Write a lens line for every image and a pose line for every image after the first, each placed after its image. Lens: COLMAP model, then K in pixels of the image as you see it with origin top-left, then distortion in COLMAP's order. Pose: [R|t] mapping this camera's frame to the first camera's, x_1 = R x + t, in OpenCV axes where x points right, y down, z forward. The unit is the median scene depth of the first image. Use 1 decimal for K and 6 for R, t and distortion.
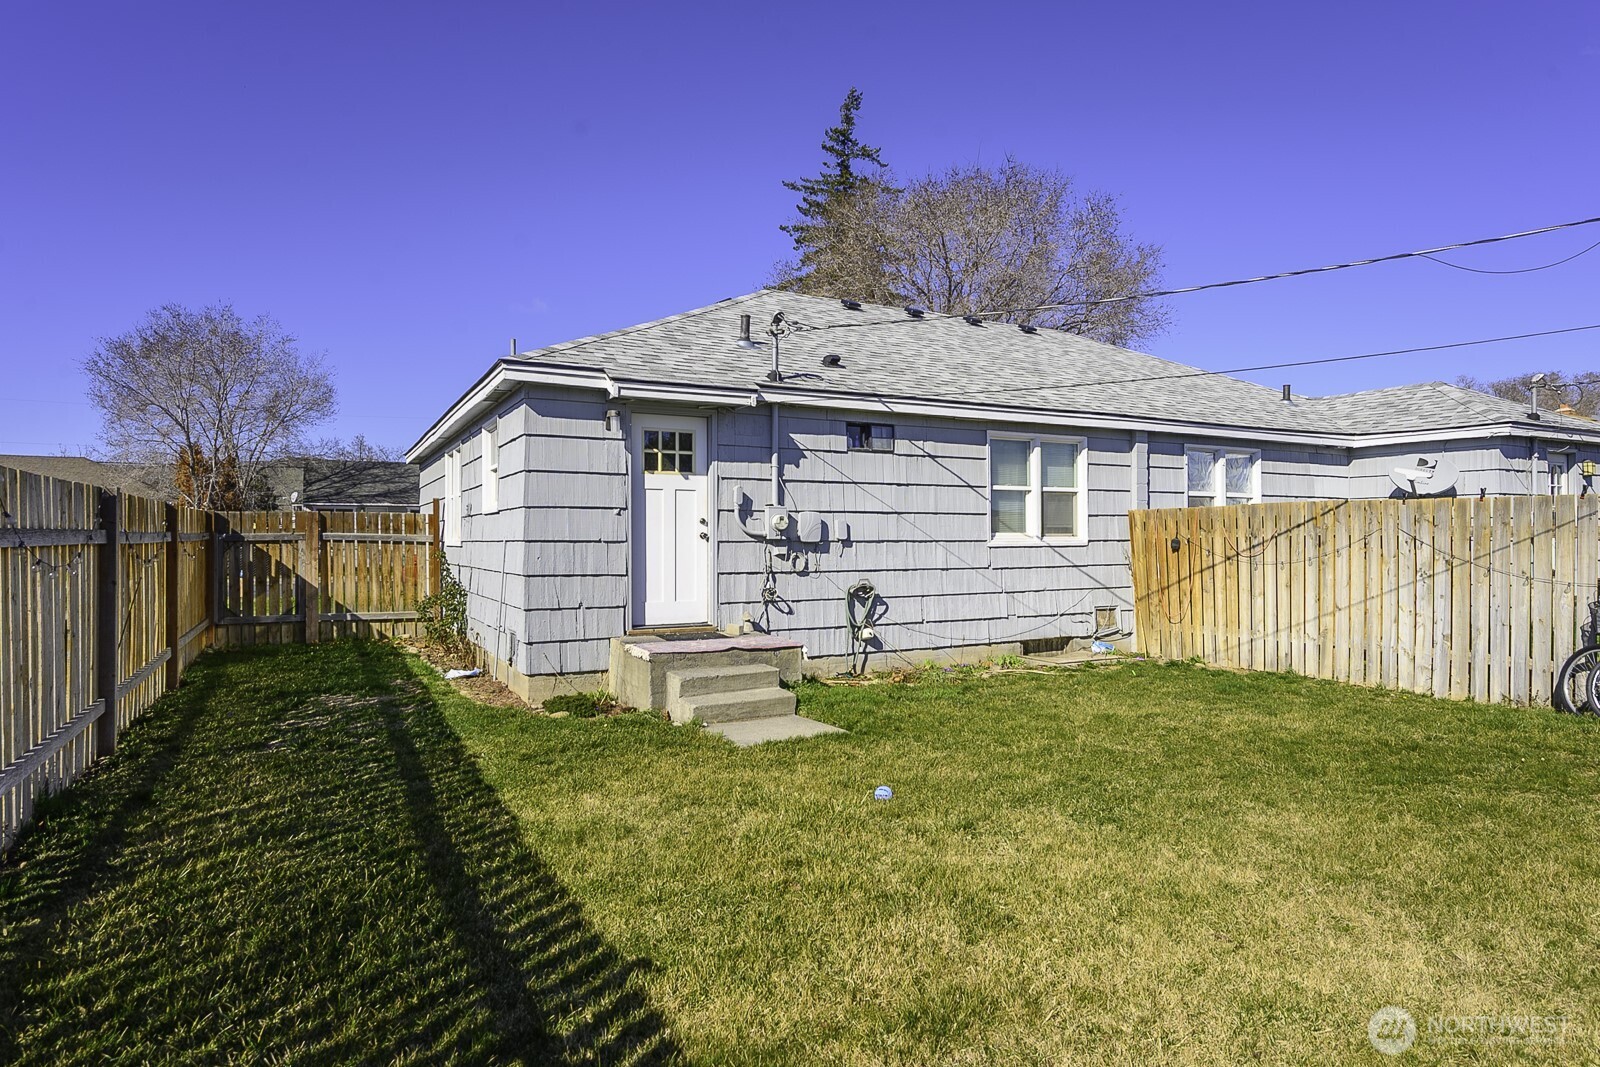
lens RADIAL K [[889.4, 0, 801.8], [0, 889.4, 544.5], [0, 0, 1]] dist [0.003827, 0.000719]
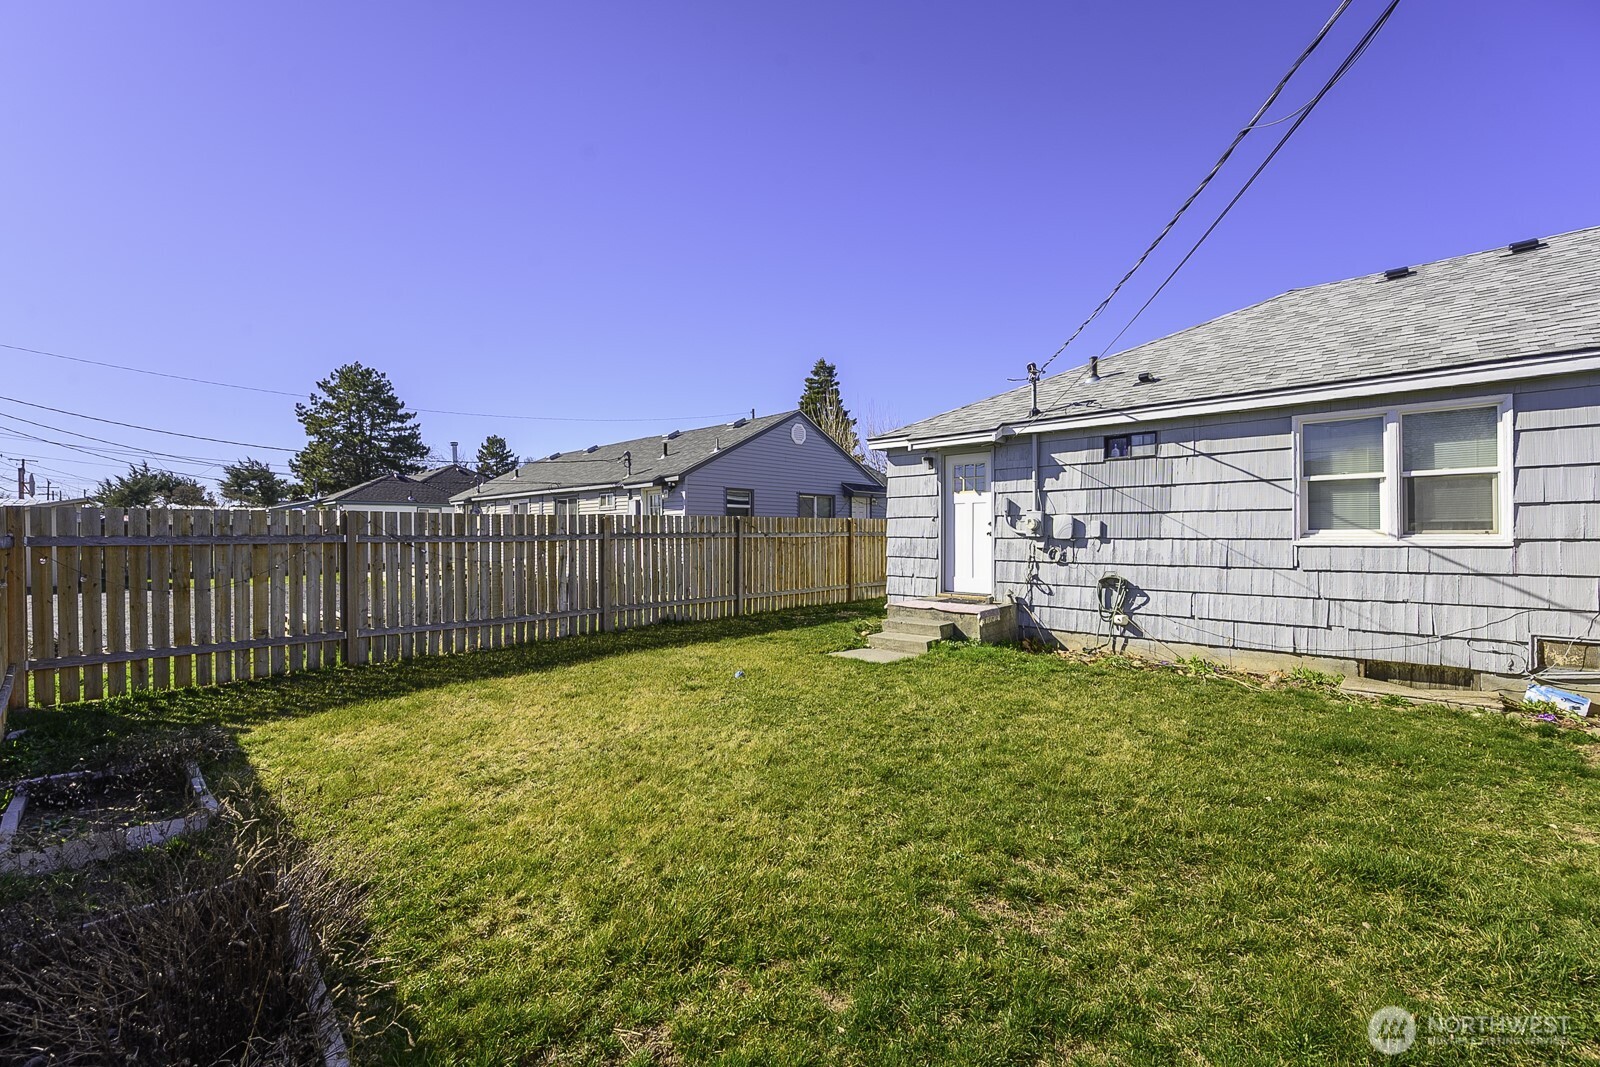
lens RADIAL K [[636.8, 0, 815.6], [0, 636.8, 539.6], [0, 0, 1]] dist [-0.003465, 0.000018]
pose [[0.339609, 0.010047, -0.940513, 0.695381], [-0.004067, 0.999949, 0.009214, -0.007910], [0.940558, 0.000696, 0.339633, 0.350791]]
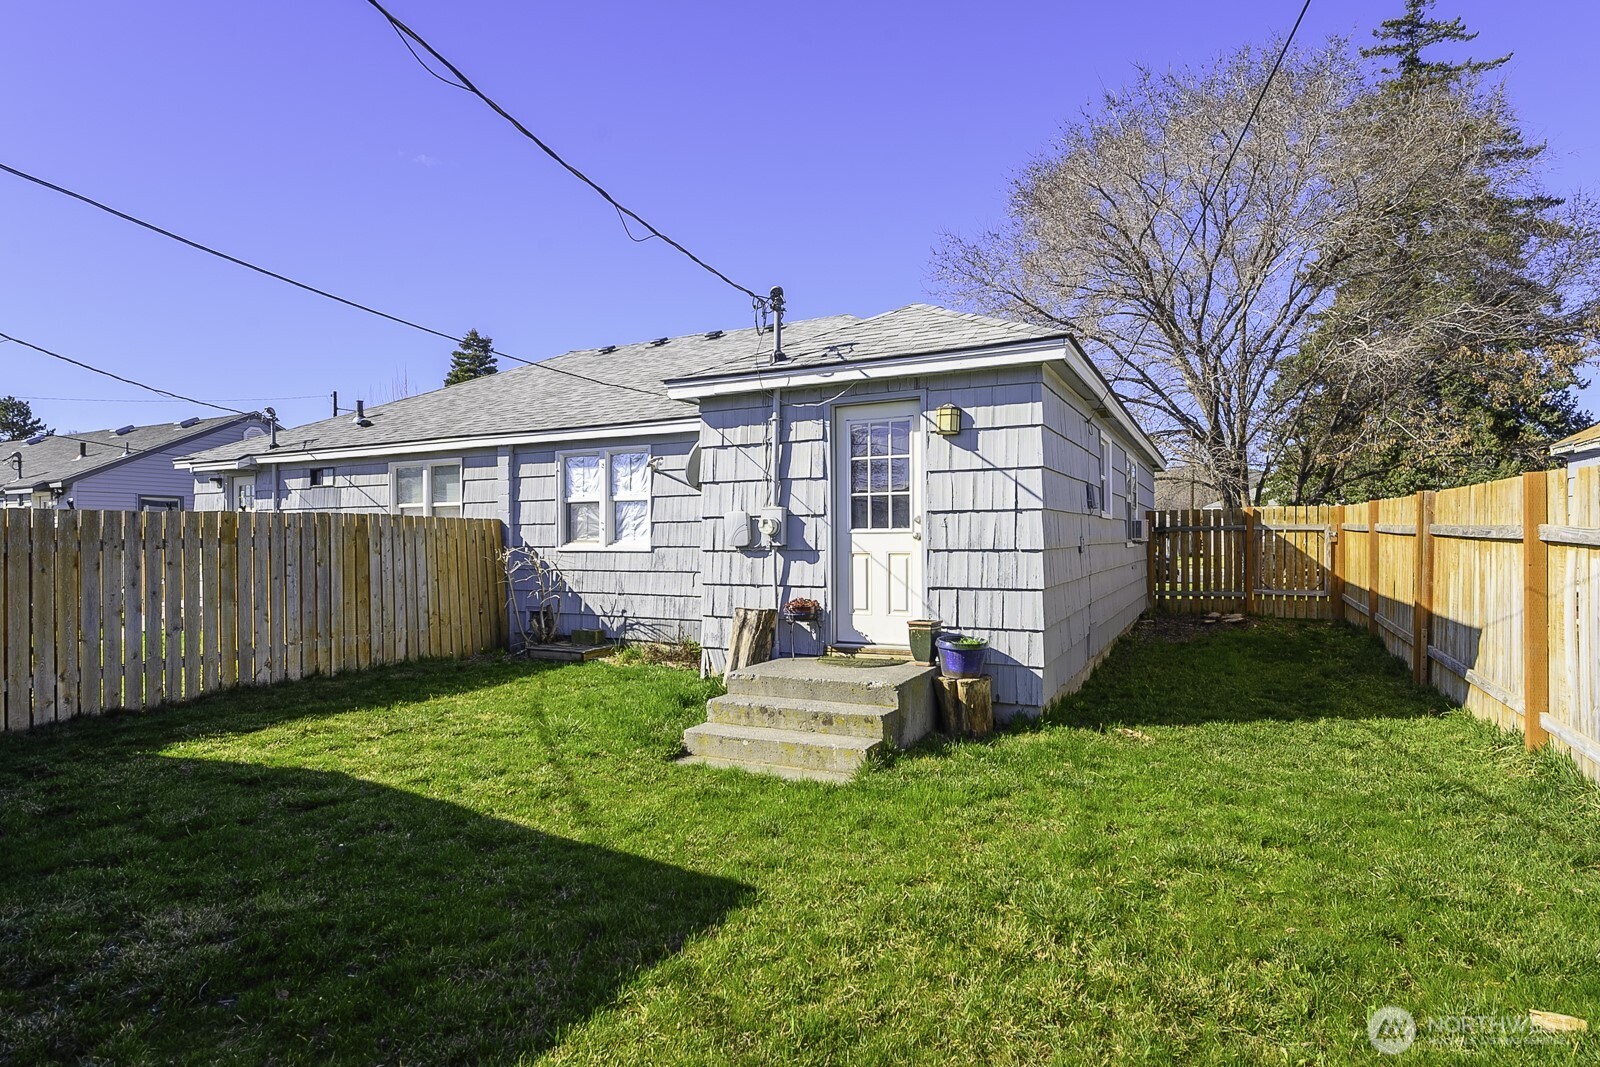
lens RADIAL K [[809.4, 0, 839.5], [0, 809.4, 534.8], [0, 0, 1]] dist [0.000098, 0.000638]
pose [[0.594936, -0.003837, -0.803764, 1.660641], [-0.000687, 0.999986, -0.005283, -0.017790], [0.803773, 0.003695, 0.594925, 0.883995]]
